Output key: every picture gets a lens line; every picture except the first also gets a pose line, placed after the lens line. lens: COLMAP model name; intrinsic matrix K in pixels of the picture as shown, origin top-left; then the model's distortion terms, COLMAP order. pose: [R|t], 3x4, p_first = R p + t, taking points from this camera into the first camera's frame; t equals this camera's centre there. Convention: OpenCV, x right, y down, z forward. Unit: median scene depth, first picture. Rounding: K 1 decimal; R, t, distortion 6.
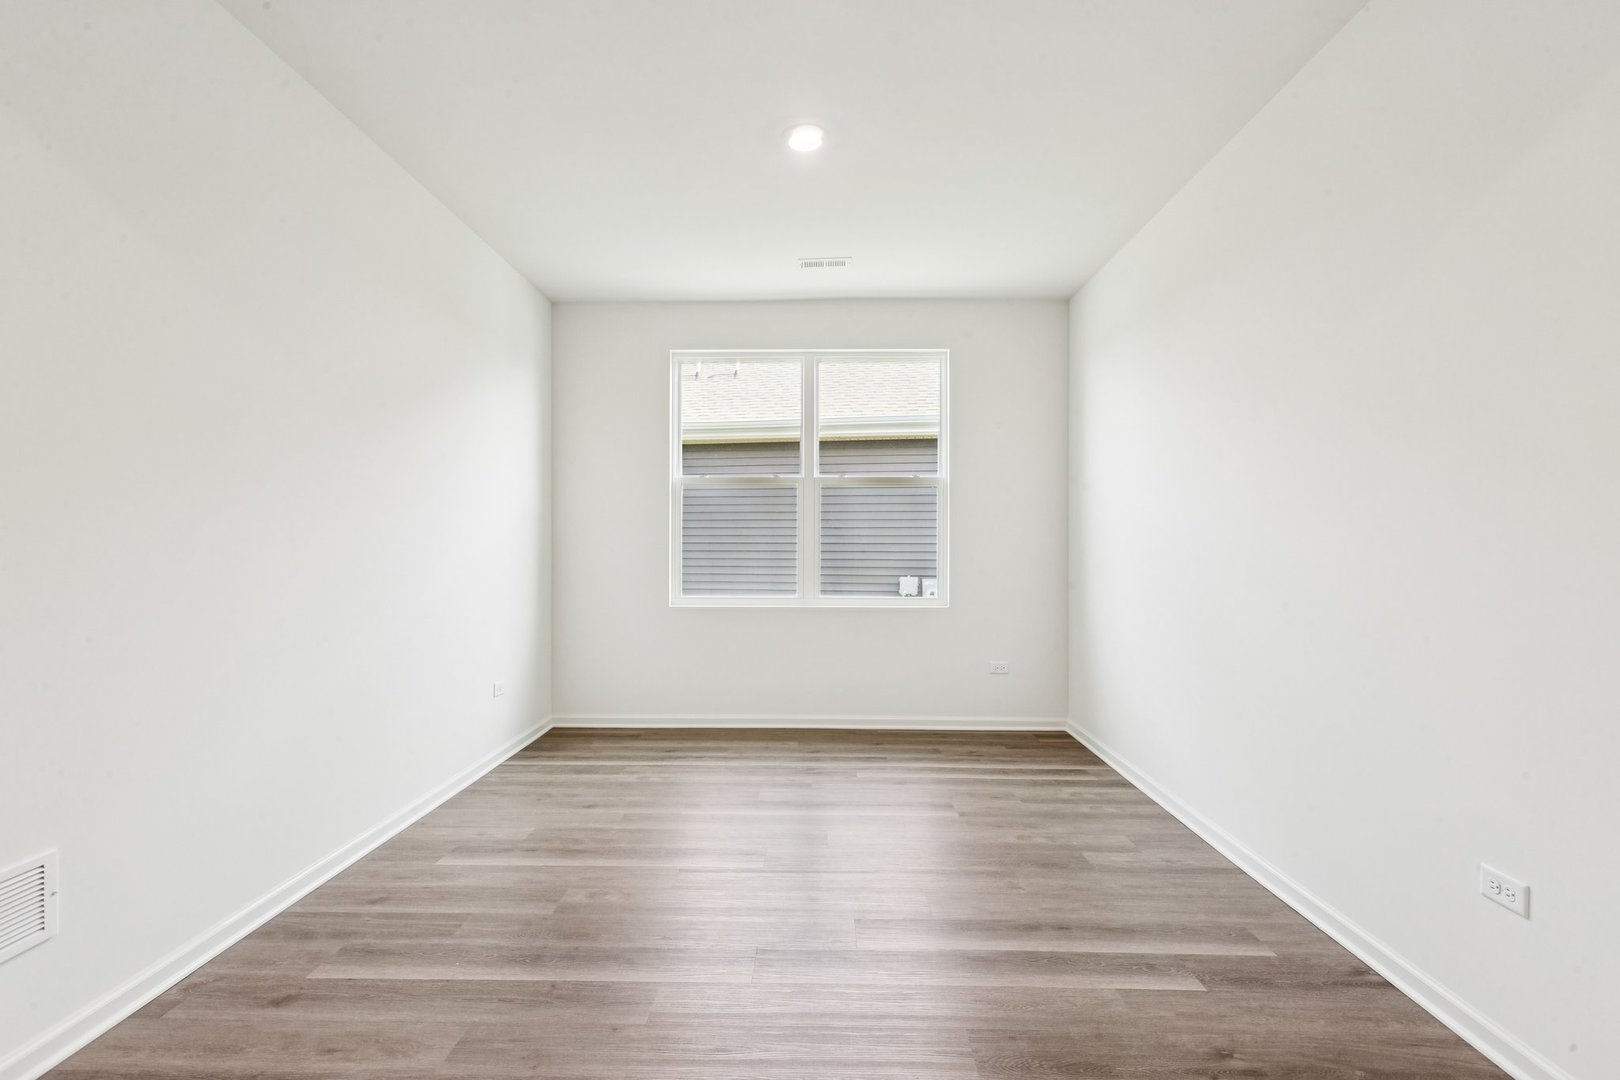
lens RADIAL K [[748.0, 0, 807.4], [0, 748.0, 544.7], [0, 0, 1]] dist [0.006311, -0.002197]
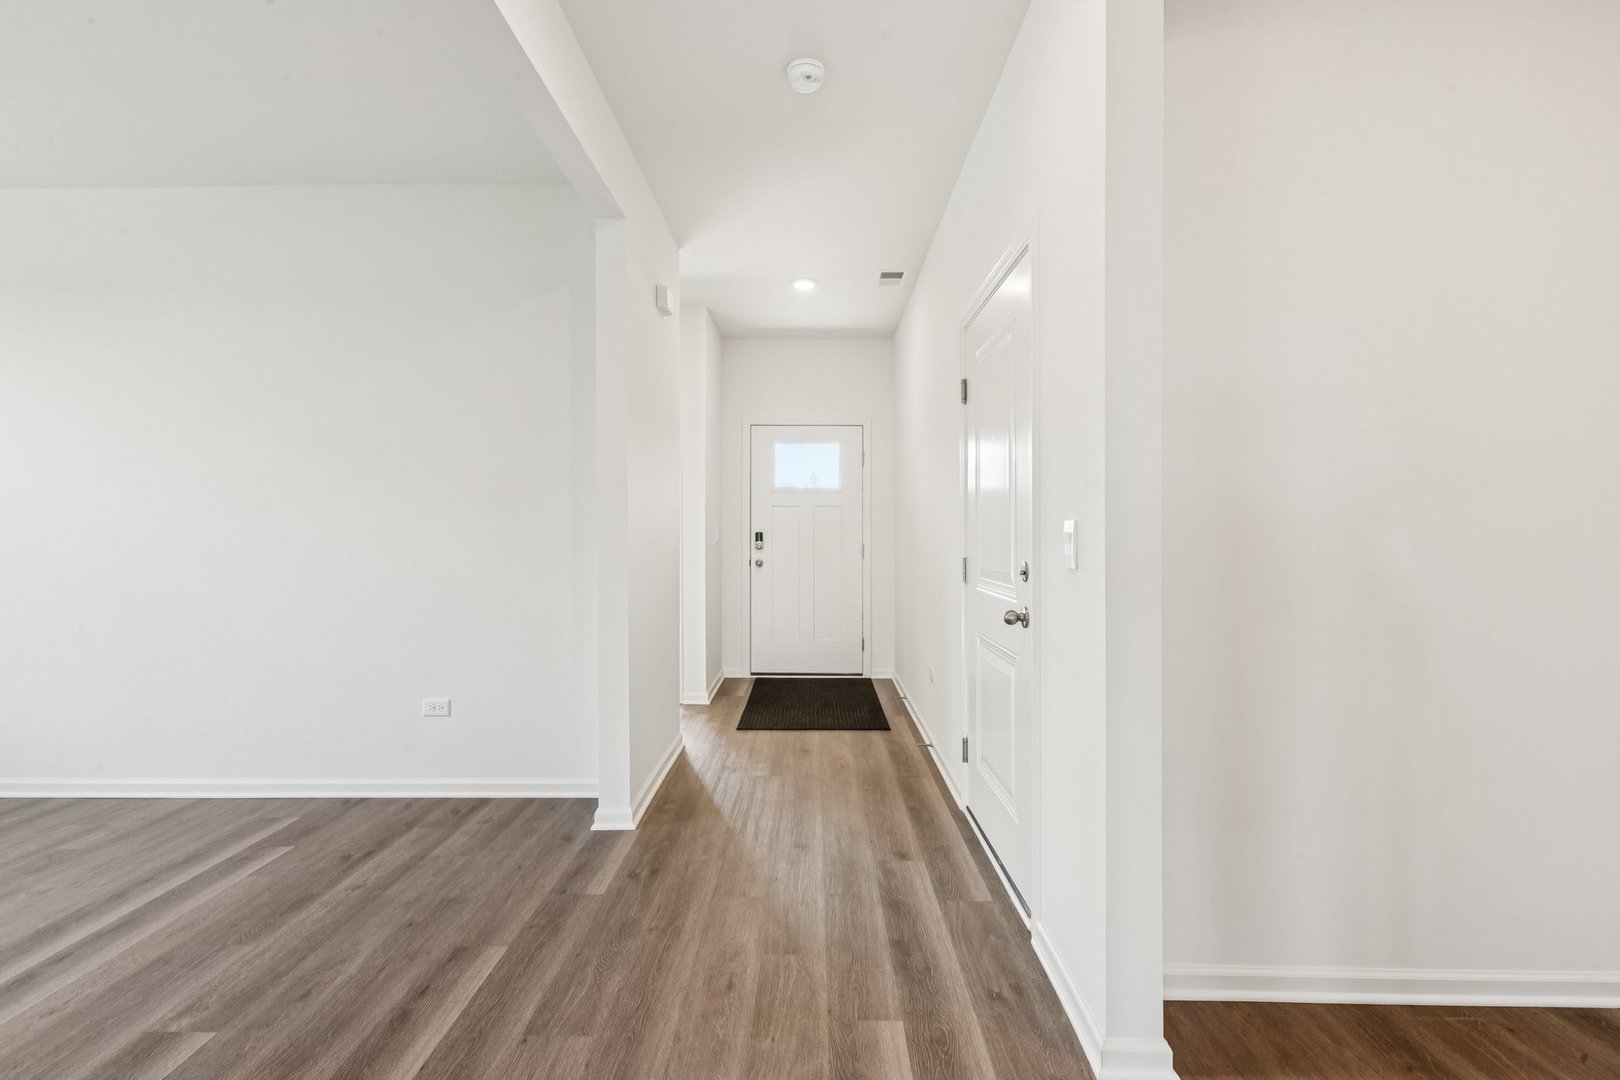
lens RADIAL K [[748.0, 0, 779.5], [0, 748.0, 533.9], [0, 0, 1]] dist [0.006311, -0.002197]
pose [[0.024001, -0.006293, 0.999692, -0.441247], [0.002549, 0.999977, 0.006234, -0.001462], [-0.999709, 0.002398, 0.024016, 0.025701]]
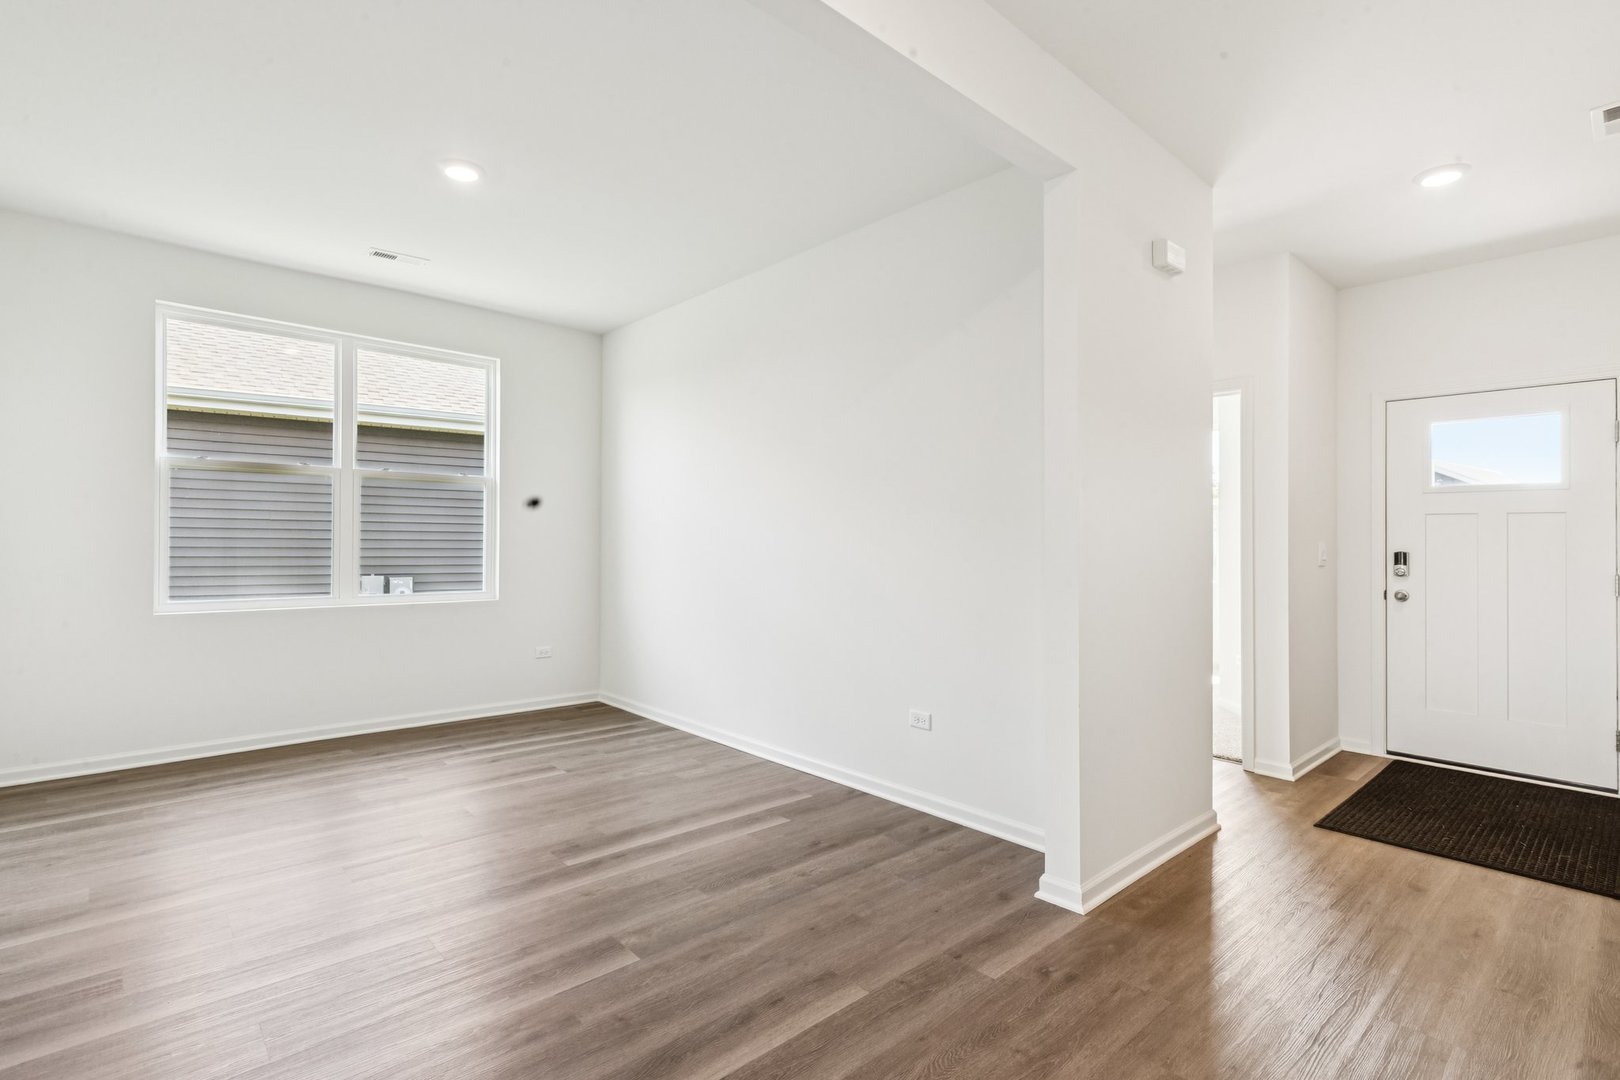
lens RADIAL K [[748.0, 0, 799.3], [0, 748.0, 541.2], [0, 0, 1]] dist [0.006311, -0.002197]
pose [[0.736804, 0.006978, 0.676071, -0.283348], [-0.007479, 0.999970, -0.002171, -0.002588], [-0.676065, -0.003457, 0.736834, -0.102928]]
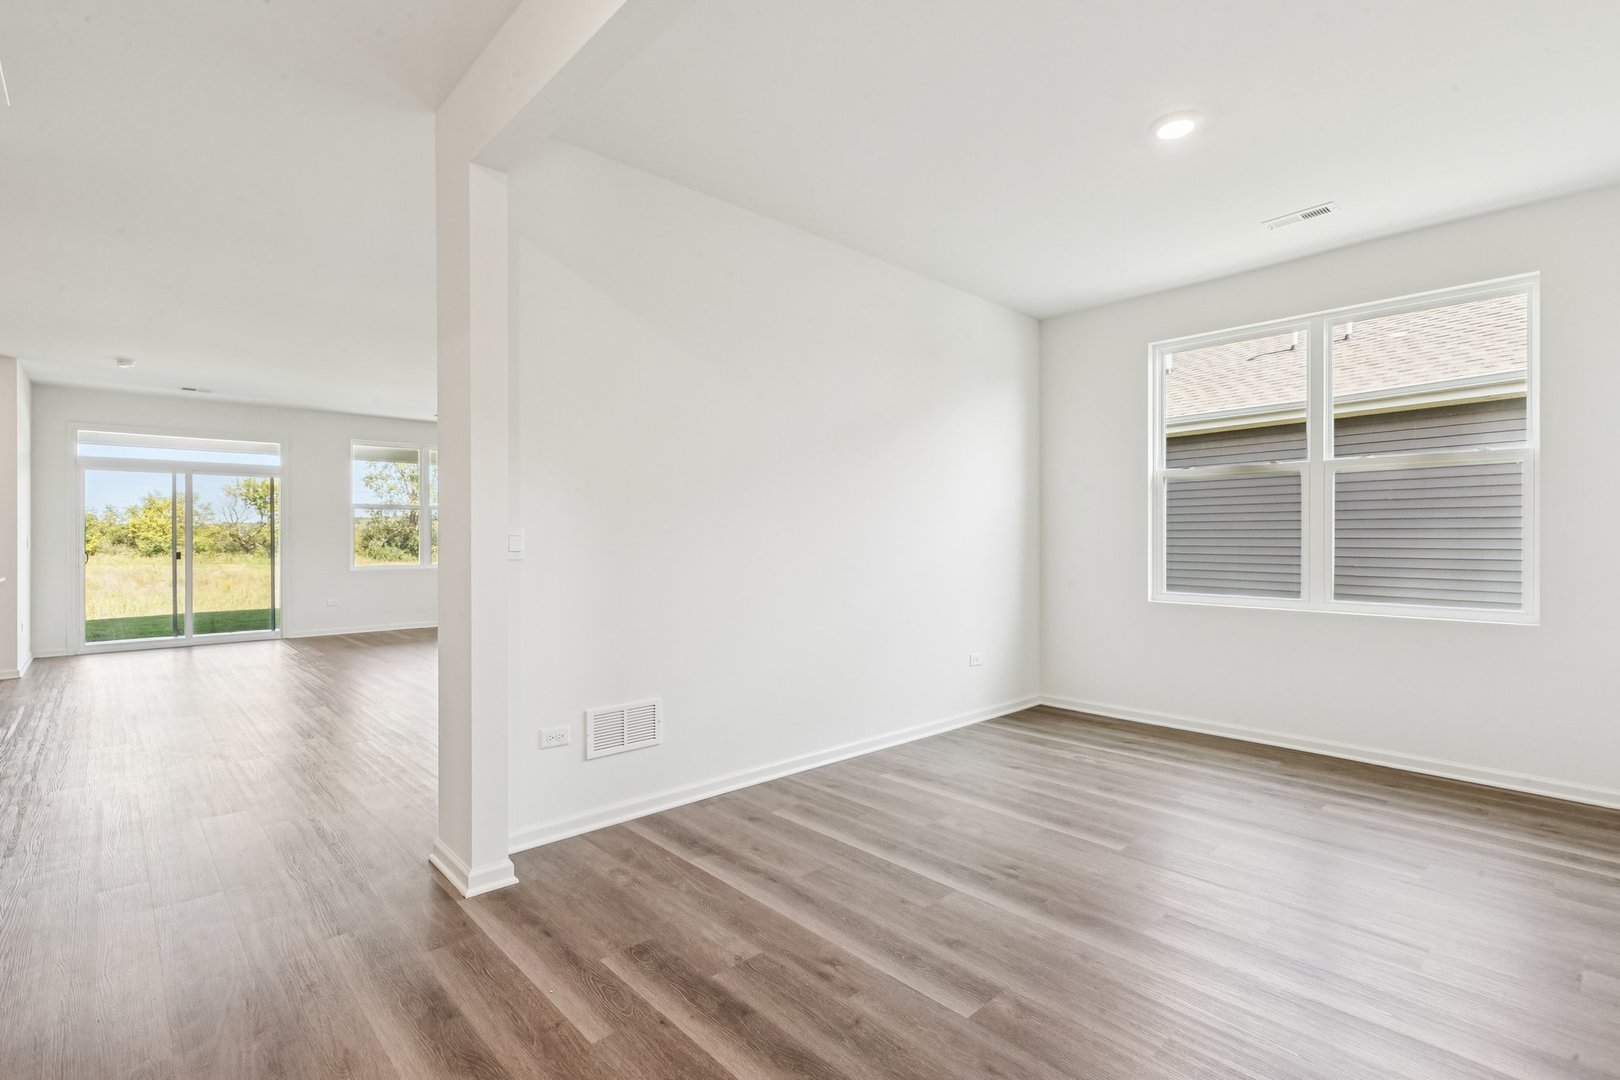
lens RADIAL K [[748.0, 0, 811.0], [0, 748.0, 538.1], [0, 0, 1]] dist [0.006311, -0.002197]
pose [[0.702794, 0.002217, -0.711390, 0.271614], [-0.002608, 0.999996, 0.000540, -0.002076], [0.711389, 0.001476, 0.702797, -0.027894]]
